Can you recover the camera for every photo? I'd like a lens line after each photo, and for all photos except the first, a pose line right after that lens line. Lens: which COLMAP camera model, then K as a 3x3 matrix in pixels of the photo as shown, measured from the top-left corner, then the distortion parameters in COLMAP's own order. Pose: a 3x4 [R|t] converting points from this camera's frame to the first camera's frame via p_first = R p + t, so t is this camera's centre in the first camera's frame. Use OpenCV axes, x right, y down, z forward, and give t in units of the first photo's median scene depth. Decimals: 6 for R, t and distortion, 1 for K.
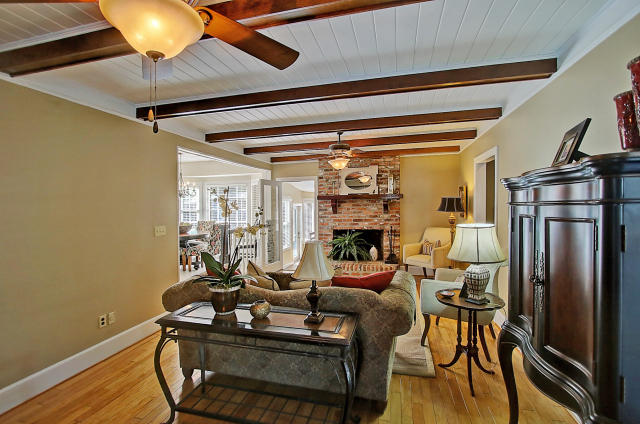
lens RADIAL K [[297.1, 0, 326.9], [0, 297.1, 208.3], [0, 0, 1]] dist [-0.029475, 0.002179]
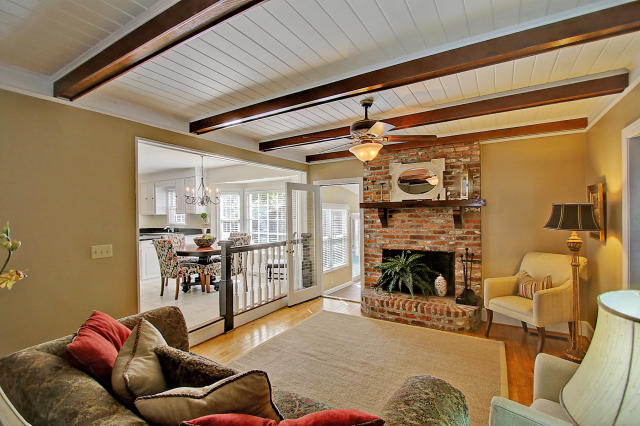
lens RADIAL K [[297.1, 0, 326.8], [0, 297.1, 211.3], [0, 0, 1]] dist [-0.029475, 0.002179]
pose [[0.955694, 0.002087, -0.294353, 0.110260], [-0.007506, 0.999822, -0.017282, -0.008184], [0.294265, 0.018726, 0.955540, 0.266968]]
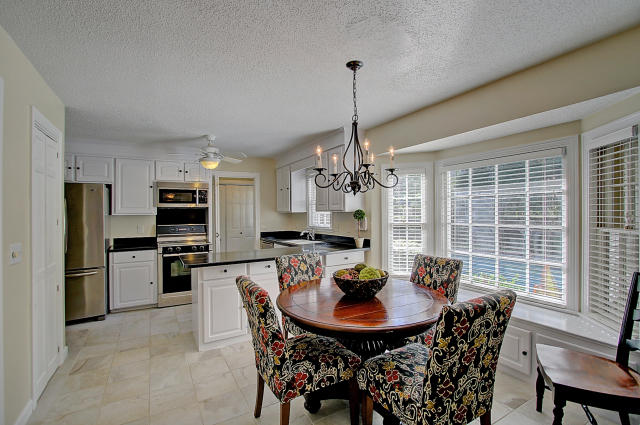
lens RADIAL K [[297.1, 0, 320.7], [0, 297.1, 209.0], [0, 0, 1]] dist [-0.029475, 0.002179]
pose [[0.680797, 0.001551, -0.732470, -0.267542], [-0.011180, 0.999903, -0.008274, -0.013440], [0.732387, 0.013822, 0.680749, 0.724720]]
